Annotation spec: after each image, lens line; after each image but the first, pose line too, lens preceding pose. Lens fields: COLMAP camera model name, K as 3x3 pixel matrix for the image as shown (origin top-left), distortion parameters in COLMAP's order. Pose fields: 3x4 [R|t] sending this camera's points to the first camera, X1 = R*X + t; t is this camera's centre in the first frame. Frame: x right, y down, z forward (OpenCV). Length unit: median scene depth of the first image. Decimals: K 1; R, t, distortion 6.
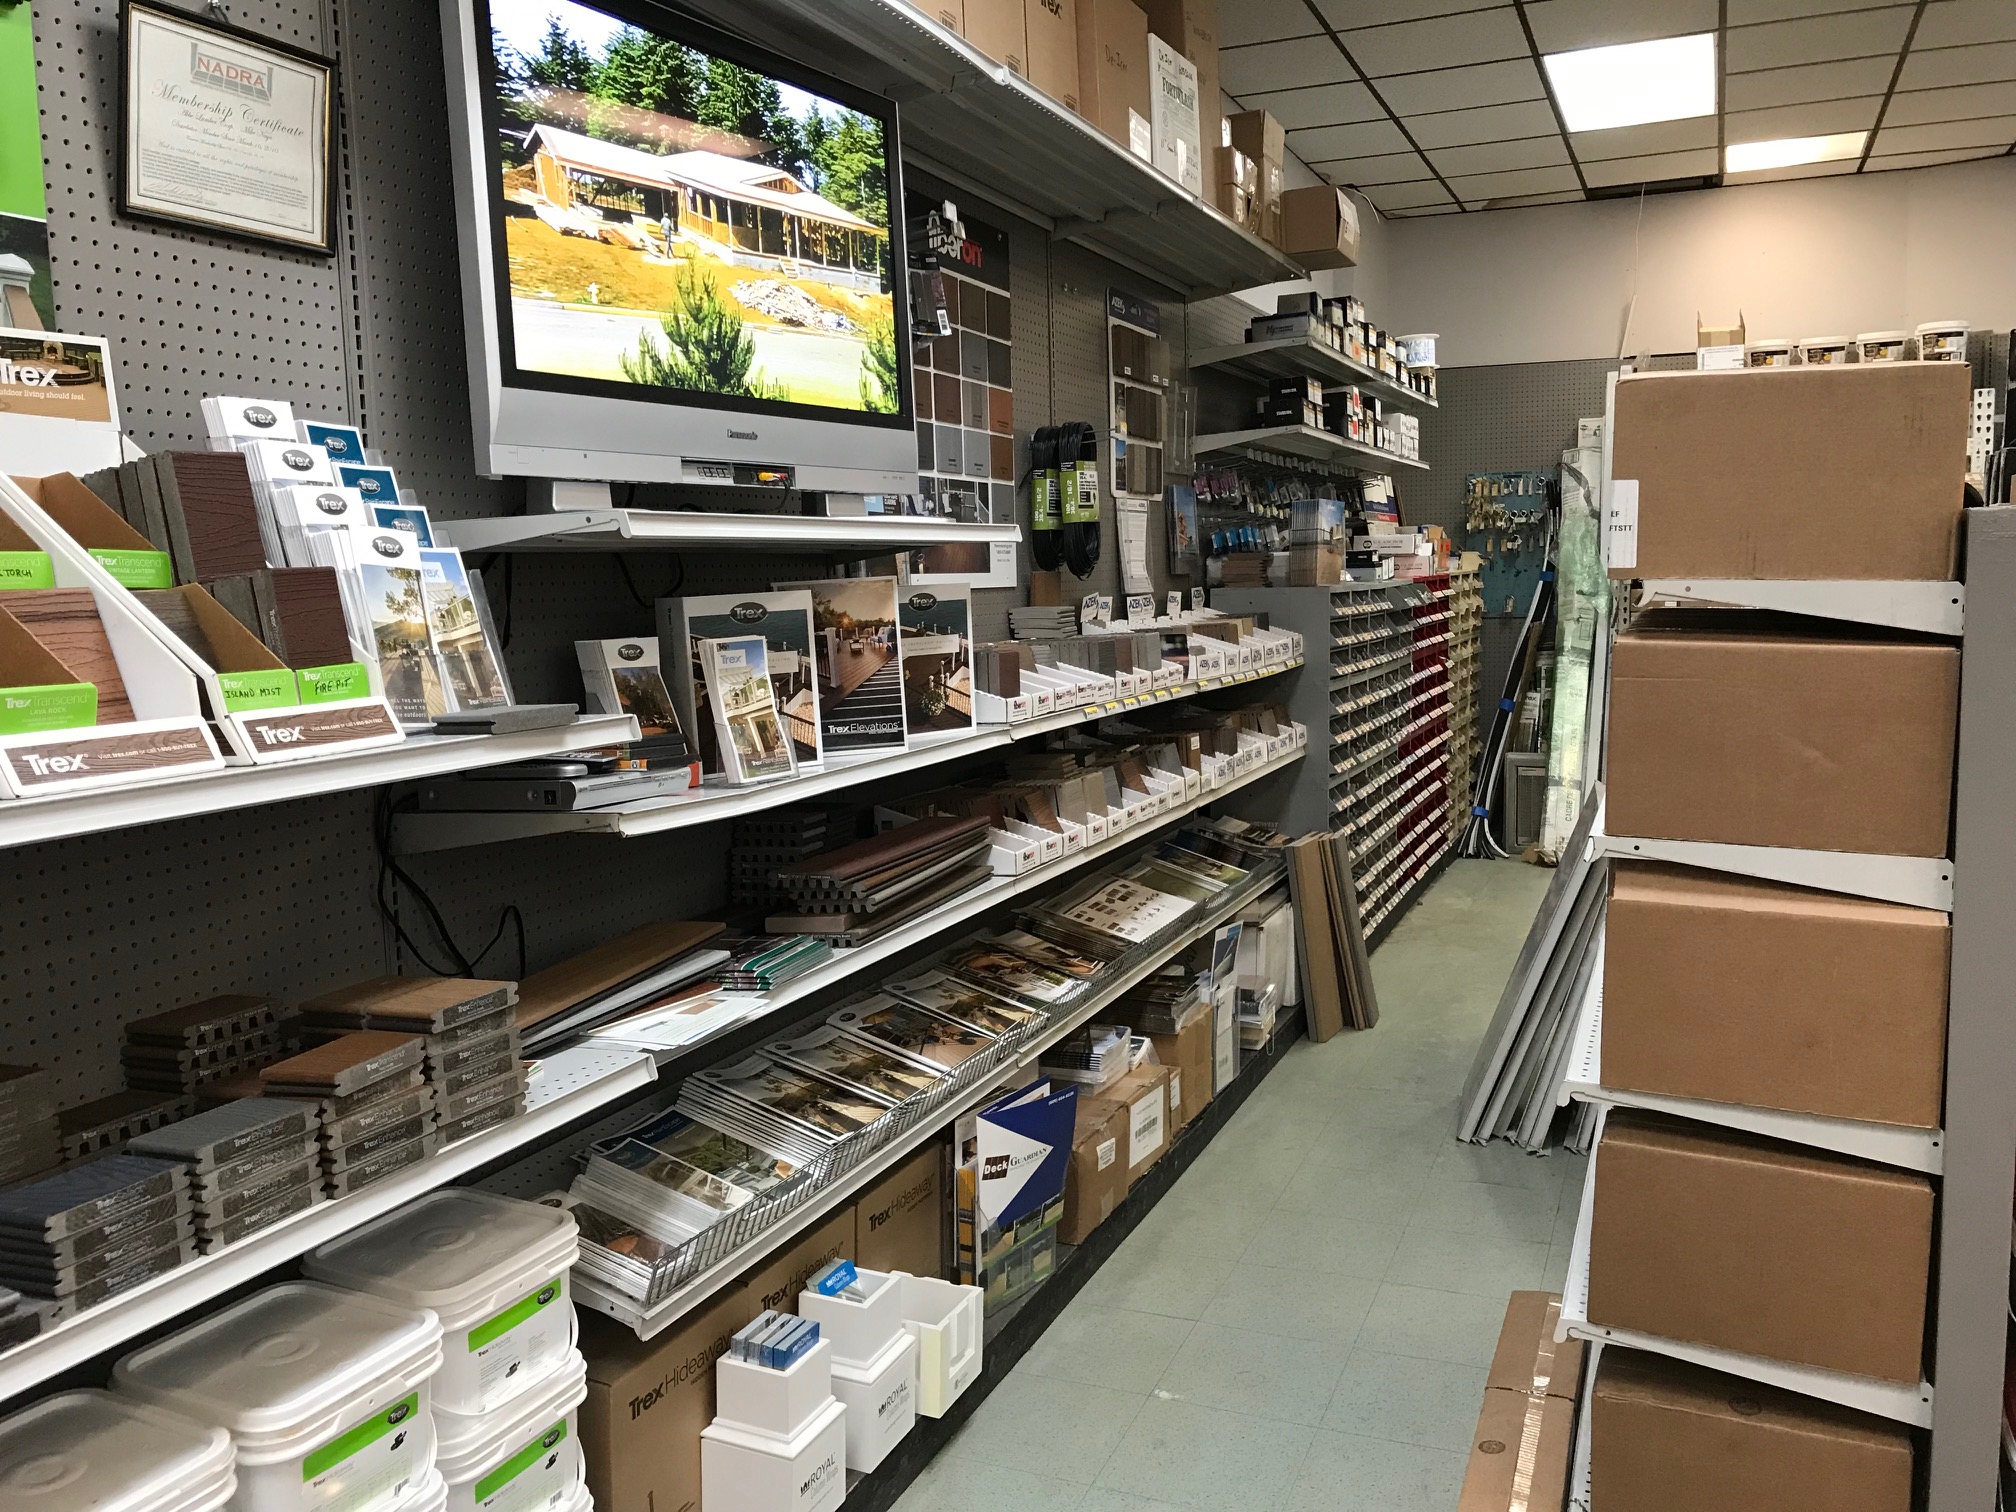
lens RADIAL K [[1646.9, 0, 1008.0], [0, 1646.9, 756.0], [0, 0, 1]] dist [0.034413, -0.056023]
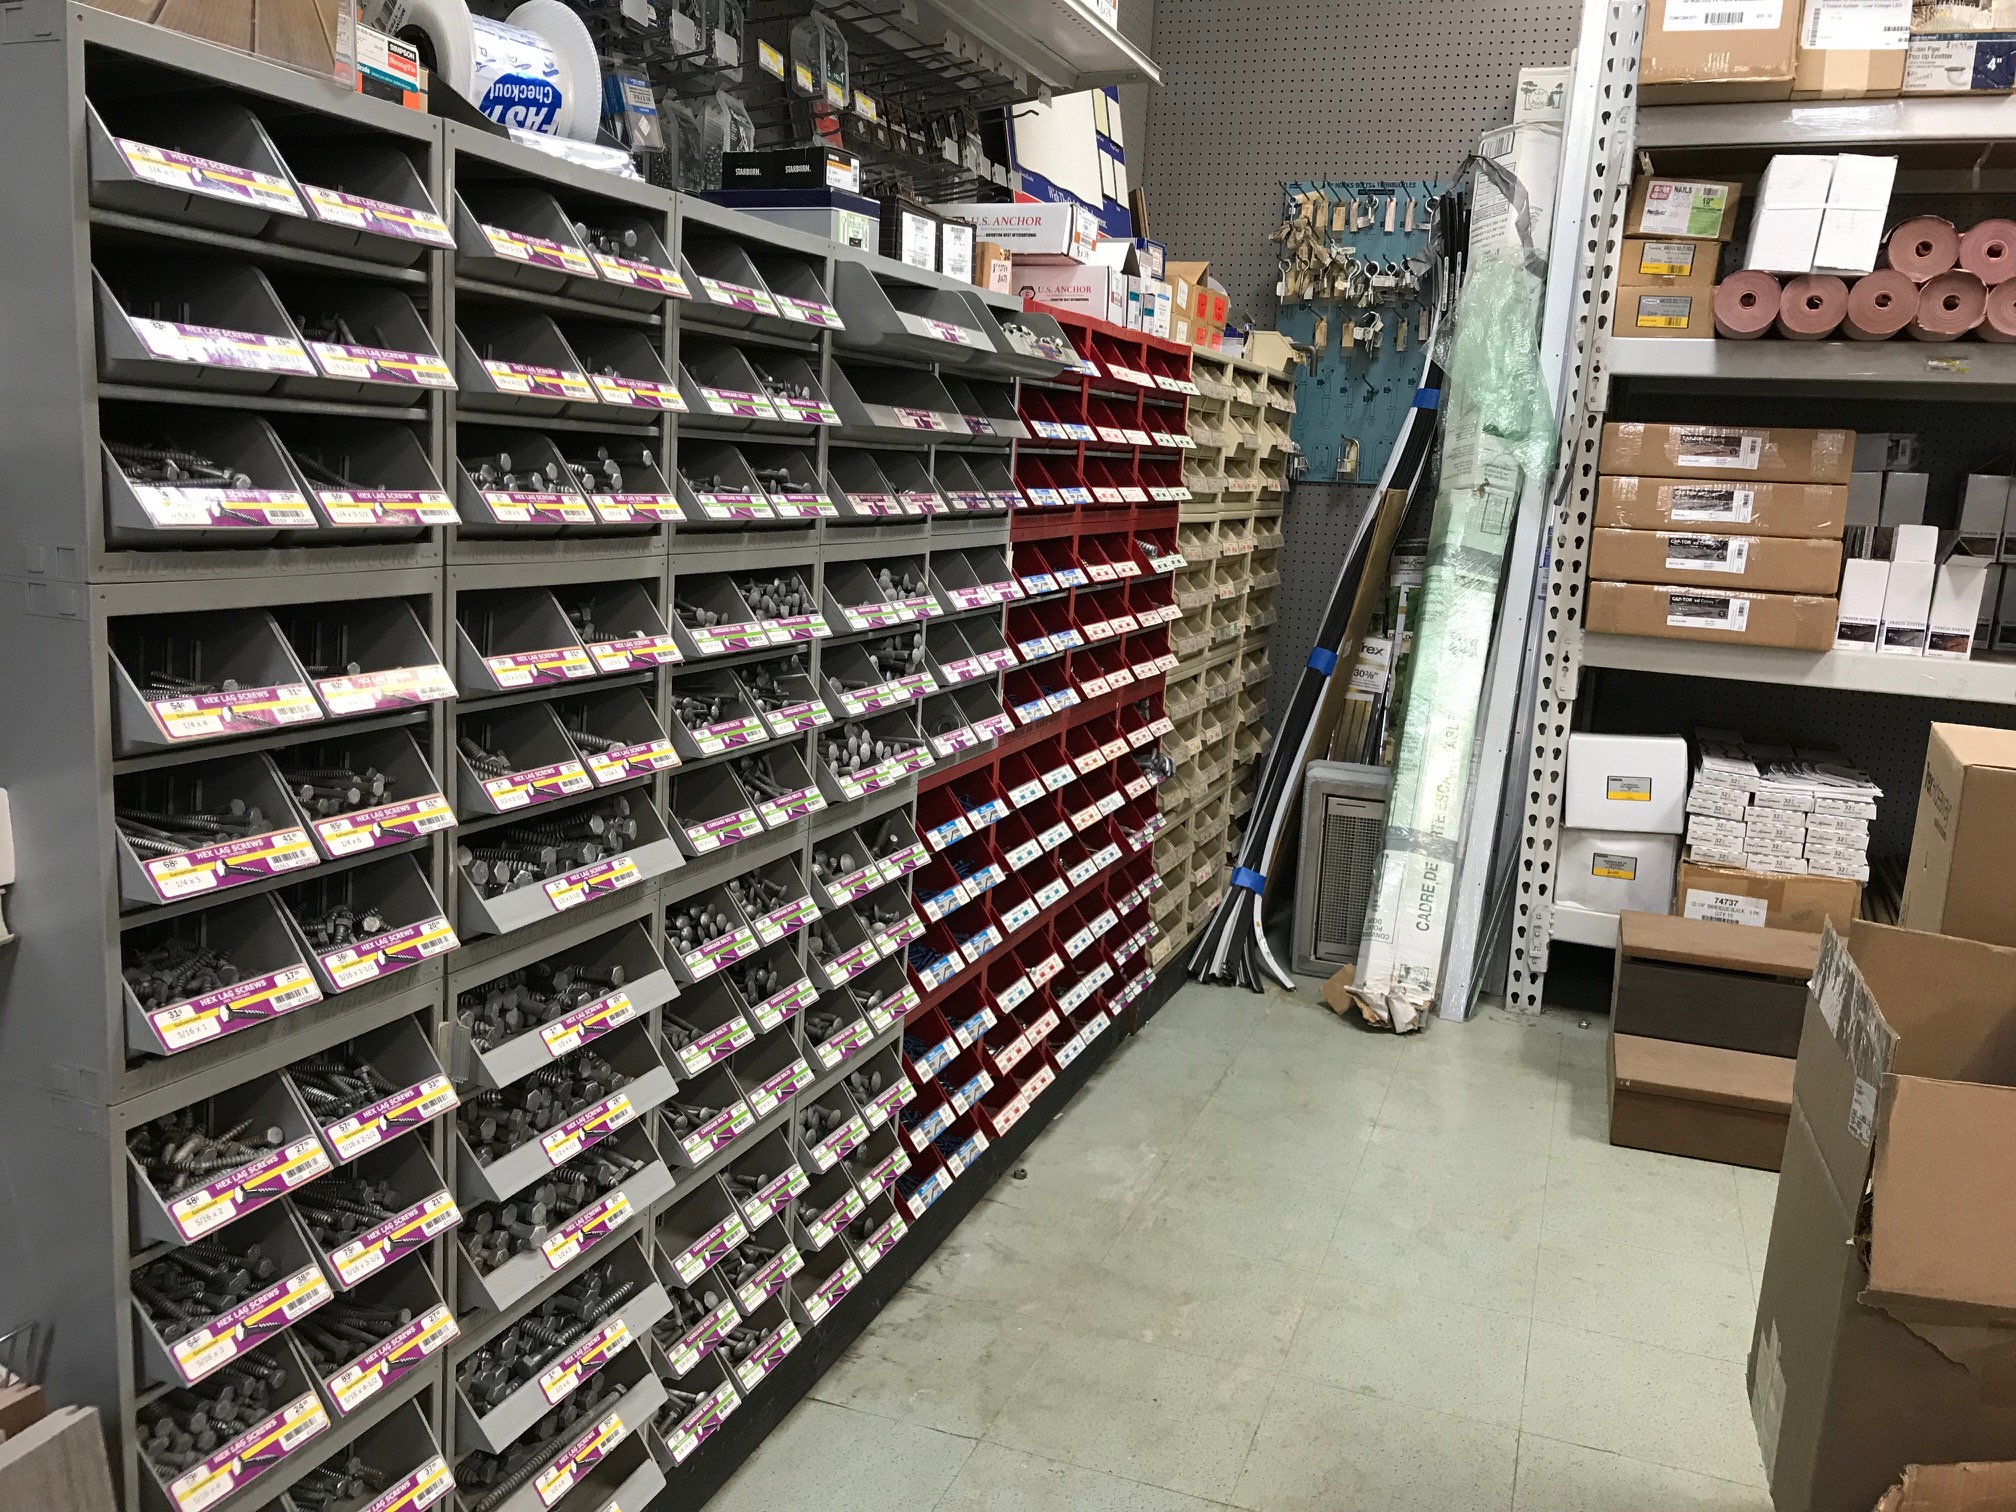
lens RADIAL K [[1646.9, 0, 1008.0], [0, 1646.9, 756.0], [0, 0, 1]] dist [0.034413, -0.056023]
pose [[0.996124, 0.063765, 0.060585, 0.189186], [-0.067608, 0.995680, 0.063652, -0.028553], [-0.056264, -0.067501, 0.996131, 0.540269]]
